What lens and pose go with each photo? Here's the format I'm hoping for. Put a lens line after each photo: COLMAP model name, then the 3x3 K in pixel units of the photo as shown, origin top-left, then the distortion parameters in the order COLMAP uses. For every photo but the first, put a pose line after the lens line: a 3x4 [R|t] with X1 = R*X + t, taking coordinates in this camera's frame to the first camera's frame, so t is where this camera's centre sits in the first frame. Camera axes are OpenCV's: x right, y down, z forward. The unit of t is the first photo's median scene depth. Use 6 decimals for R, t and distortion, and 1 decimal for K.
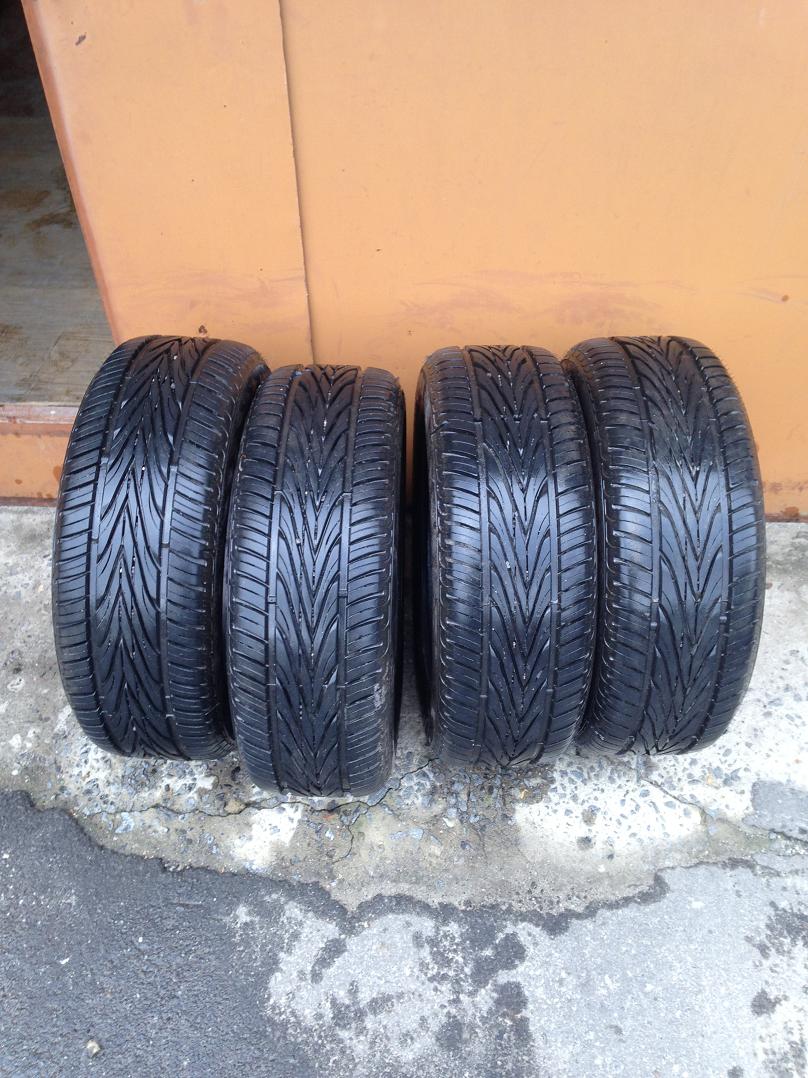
lens RADIAL K [[979.9, 0, 405.5], [0, 979.9, 543.7], [0, 0, 1]] dist [0.060874, 0.000000]
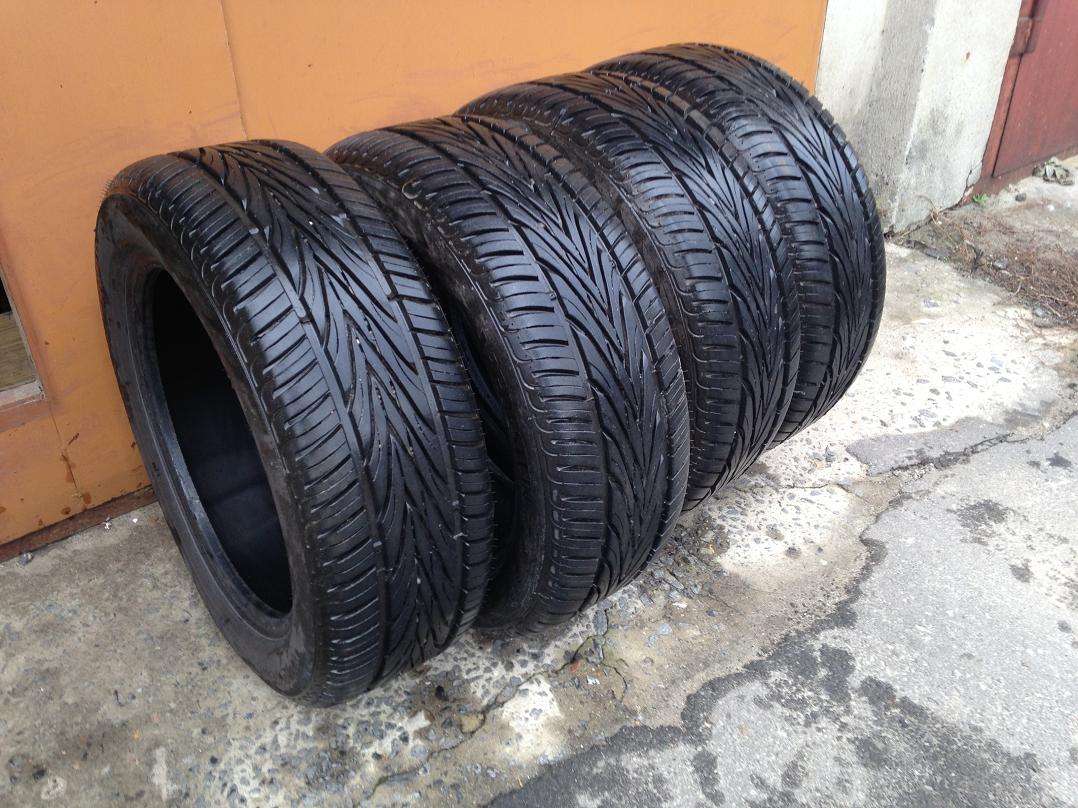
lens RADIAL K [[979.9, 0, 536.0], [0, 979.9, 411.2], [0, 0, 1]] dist [0.060874, 0.000000]
pose [[0.763991, -0.358357, 0.536562, -0.457870], [0.479967, 0.871405, -0.101418, 0.159763], [-0.431219, 0.335014, 0.837744, 0.265171]]
